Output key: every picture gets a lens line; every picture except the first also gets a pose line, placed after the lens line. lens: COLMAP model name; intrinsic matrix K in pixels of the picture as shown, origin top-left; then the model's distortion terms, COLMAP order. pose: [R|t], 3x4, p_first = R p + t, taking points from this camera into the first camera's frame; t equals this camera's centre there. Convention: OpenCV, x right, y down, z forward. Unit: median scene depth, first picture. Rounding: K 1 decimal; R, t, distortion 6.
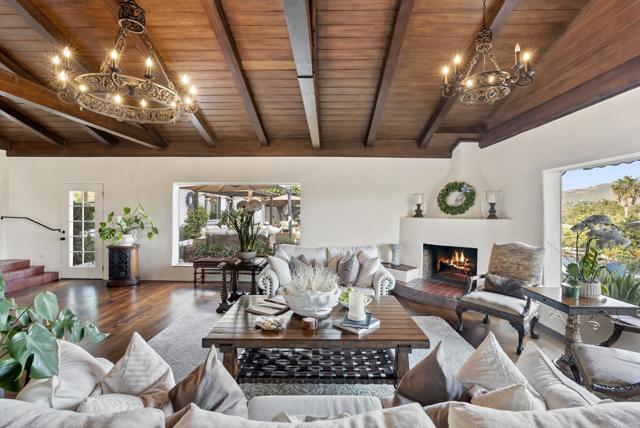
lens RADIAL K [[294.5, 0, 322.5], [0, 294.5, 212.8], [0, 0, 1]] dist [0.001731, 0.000255]
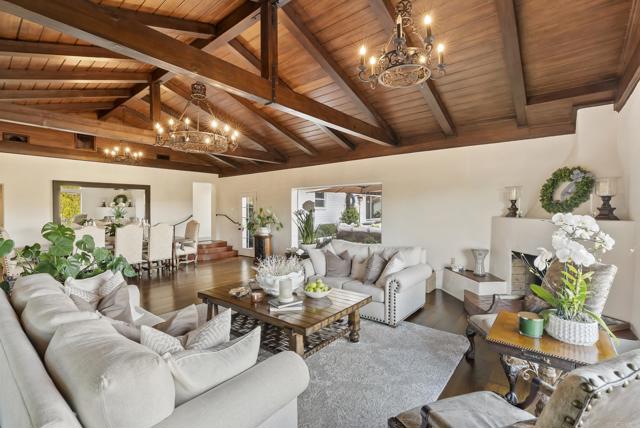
lens RADIAL K [[294.5, 0, 322.4], [0, 294.5, 213.4], [0, 0, 1]] dist [0.001731, 0.000255]
pose [[0.783429, 0.000760, -0.621481, 0.422945], [0.004066, 0.999972, 0.006349, -0.001084], [0.621468, -0.007501, 0.783403, 0.074583]]
